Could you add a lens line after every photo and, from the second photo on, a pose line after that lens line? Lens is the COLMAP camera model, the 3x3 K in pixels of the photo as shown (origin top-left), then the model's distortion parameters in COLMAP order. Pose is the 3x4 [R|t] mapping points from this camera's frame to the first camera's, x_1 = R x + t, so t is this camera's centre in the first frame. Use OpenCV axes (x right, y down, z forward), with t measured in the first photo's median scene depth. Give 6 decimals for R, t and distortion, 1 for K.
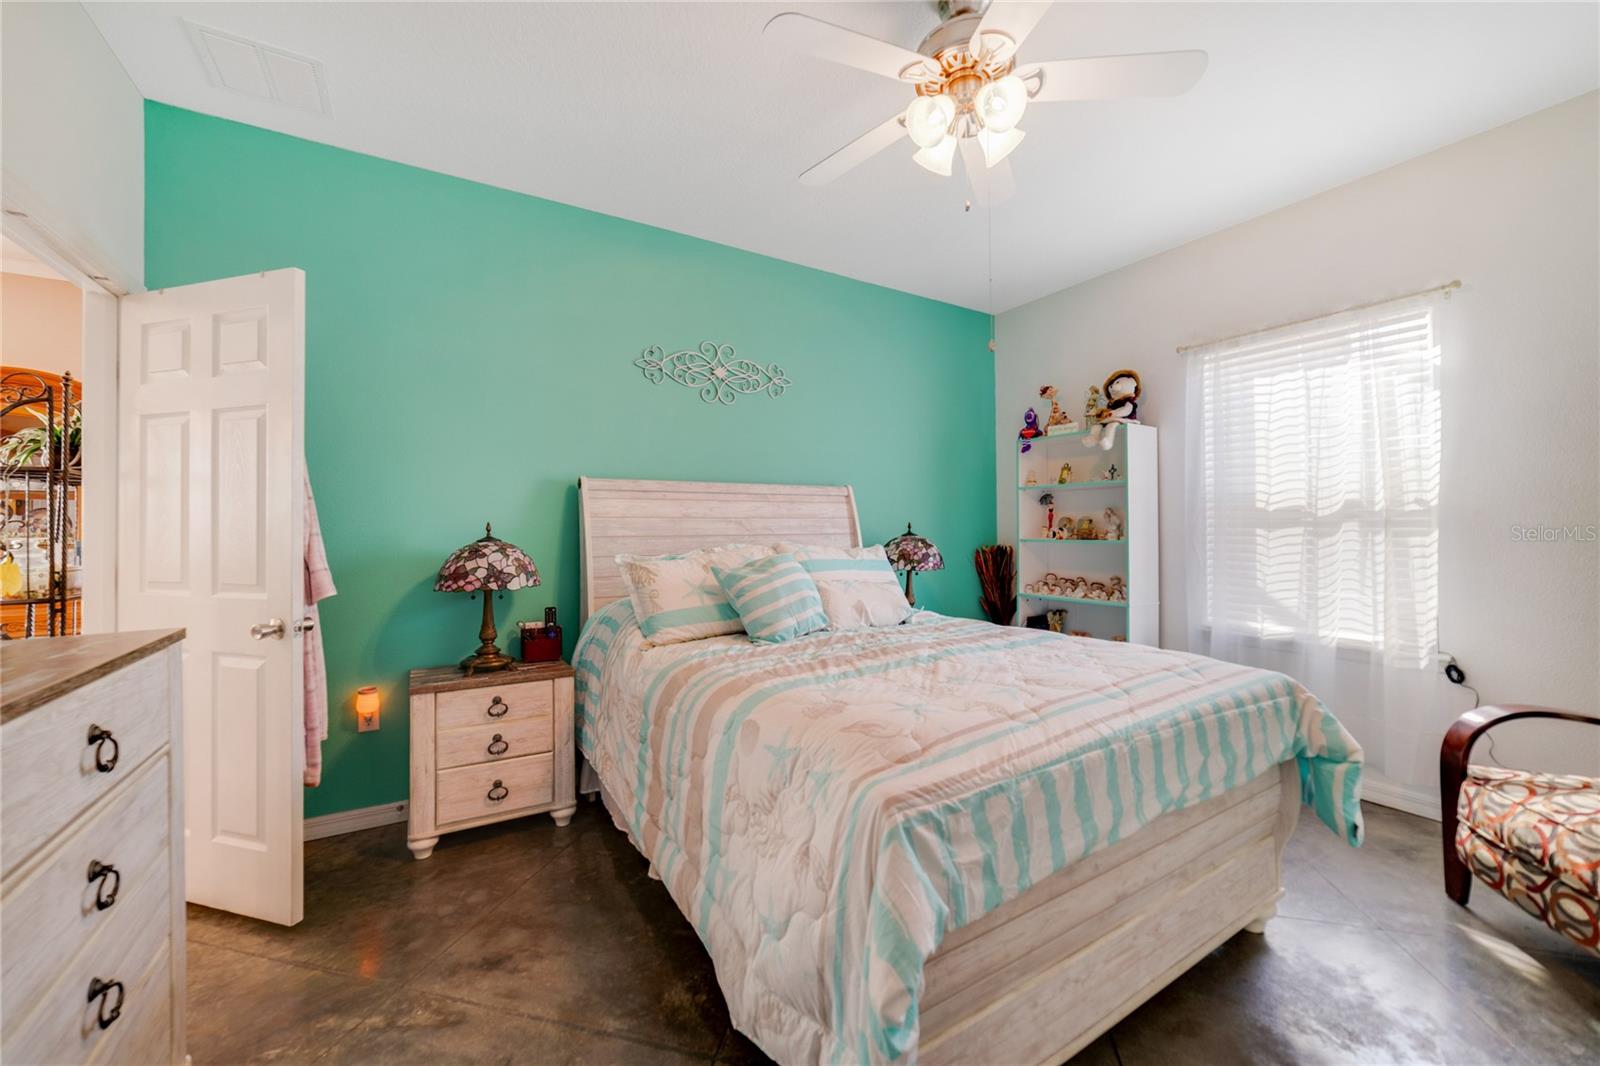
lens RADIAL K [[619.9, 0, 794.4], [0, 619.9, 524.9], [0, 0, 1]] dist [-0.000838, -0.000040]
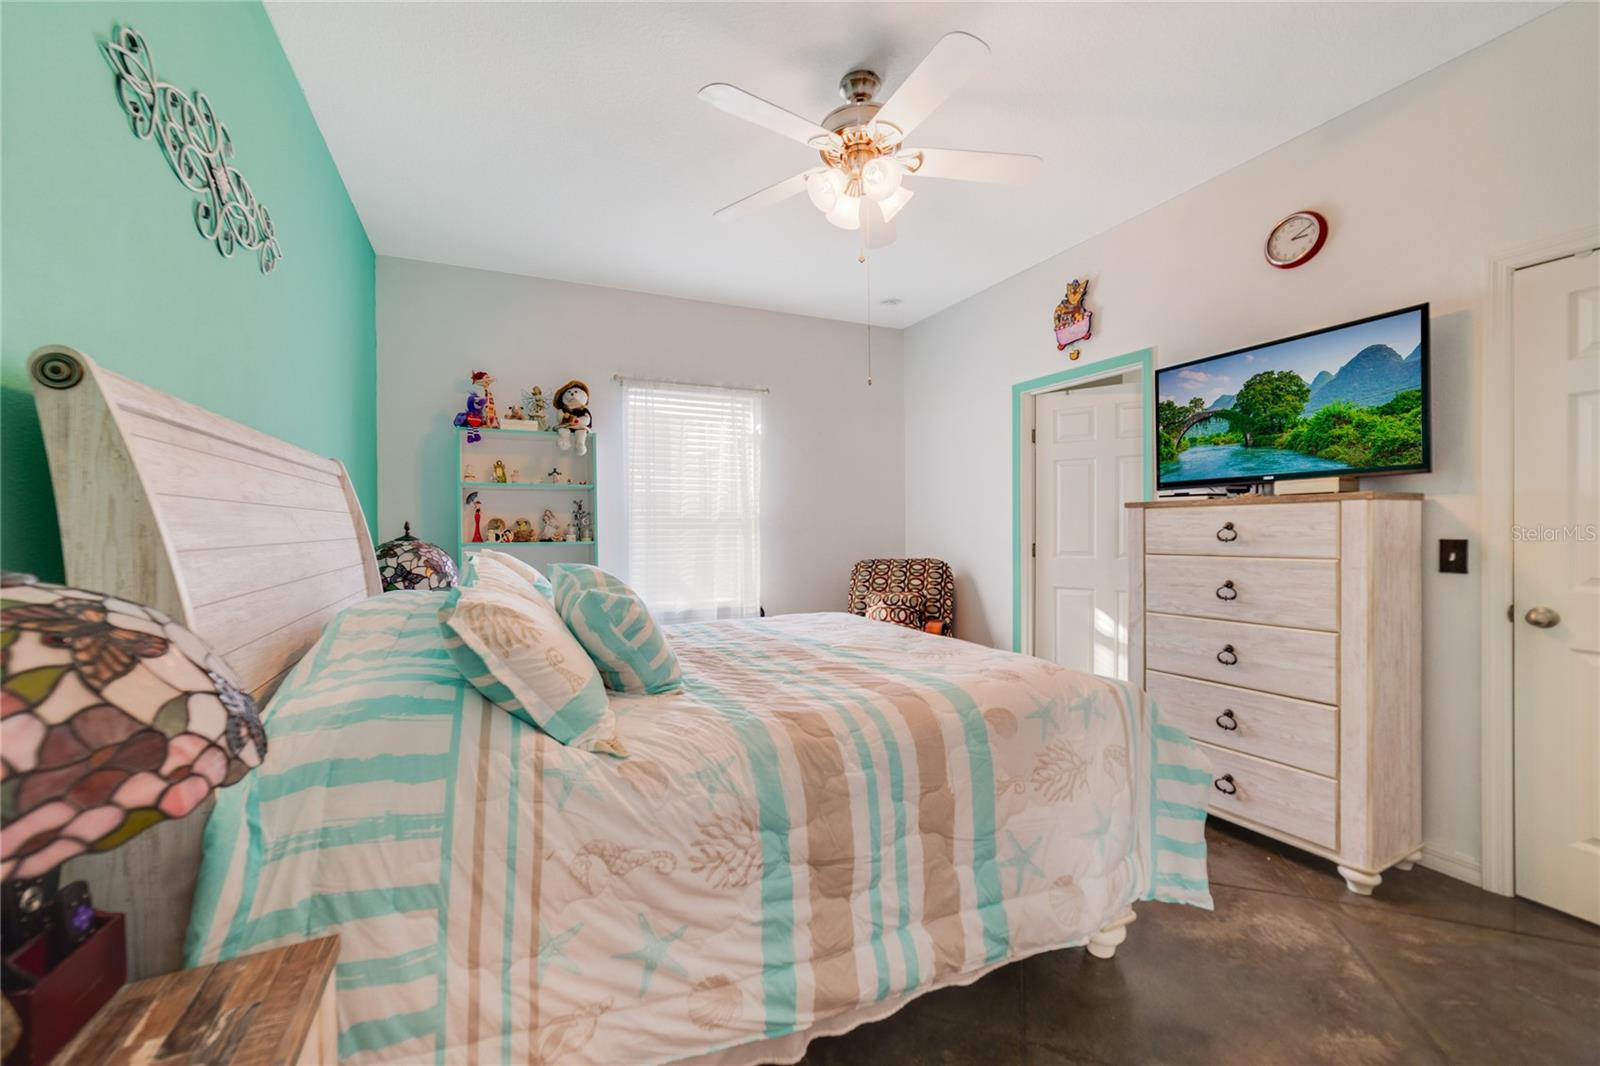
lens RADIAL K [[619.9, 0, 789.4], [0, 619.9, 532.7], [0, 0, 1]] dist [-0.000838, -0.000040]
pose [[0.120910, -0.003959, 0.992656, -0.509291], [-0.003455, 0.999984, 0.004409, 0.004053], [-0.992657, -0.003963, 0.120894, 0.537805]]
